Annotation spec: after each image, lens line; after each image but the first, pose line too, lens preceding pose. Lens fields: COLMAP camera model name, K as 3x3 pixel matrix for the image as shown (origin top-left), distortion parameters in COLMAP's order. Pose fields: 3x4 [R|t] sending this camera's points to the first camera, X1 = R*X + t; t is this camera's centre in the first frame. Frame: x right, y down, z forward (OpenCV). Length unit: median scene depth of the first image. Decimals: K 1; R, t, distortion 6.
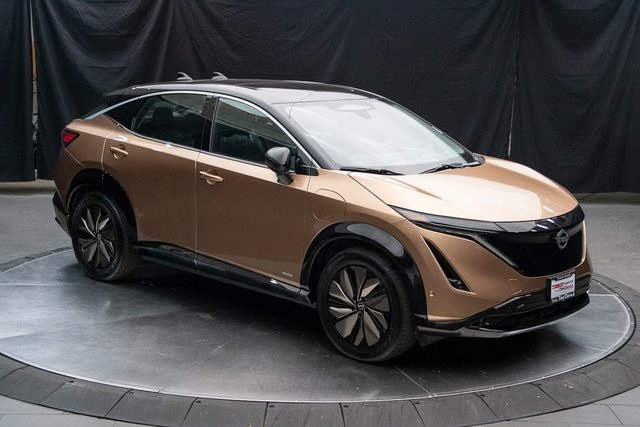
lens RADIAL K [[1020.4, 0, 320.0], [0, 1020.4, 213.5], [0, 0, 1]] dist [0.136948, 0.071645]
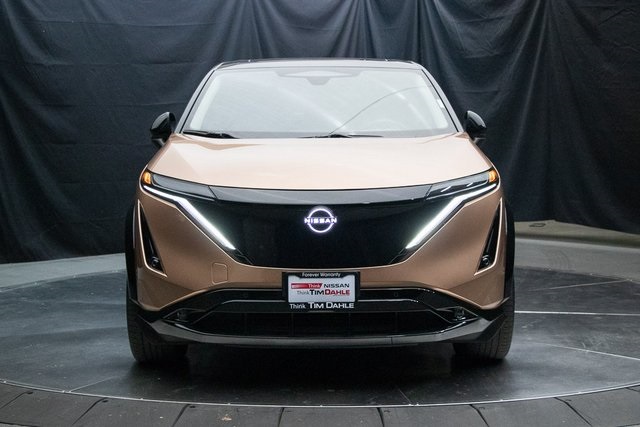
lens RADIAL K [[1093.0, 0, 320.0], [0, 1093.0, 213.5], [0, 0, 1]] dist [0.145500, 0.128194]
pose [[0.683048, 0.033789, -0.729592, 0.757470], [-0.108701, 0.992507, -0.055801, 0.060495], [0.722240, 0.117422, 0.681603, 0.486283]]
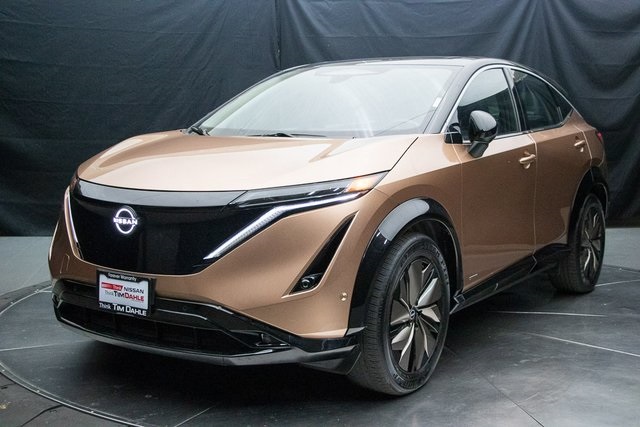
lens RADIAL K [[829.7, 0, 320.0], [0, 829.7, 213.5], [0, 0, 1]] dist [-0.020495, 0.404184]
pose [[0.156702, 0.088686, -0.983656, 0.770094], [-0.181486, 0.981587, 0.059588, -0.033962], [0.970828, 0.169182, 0.169912, 1.008987]]
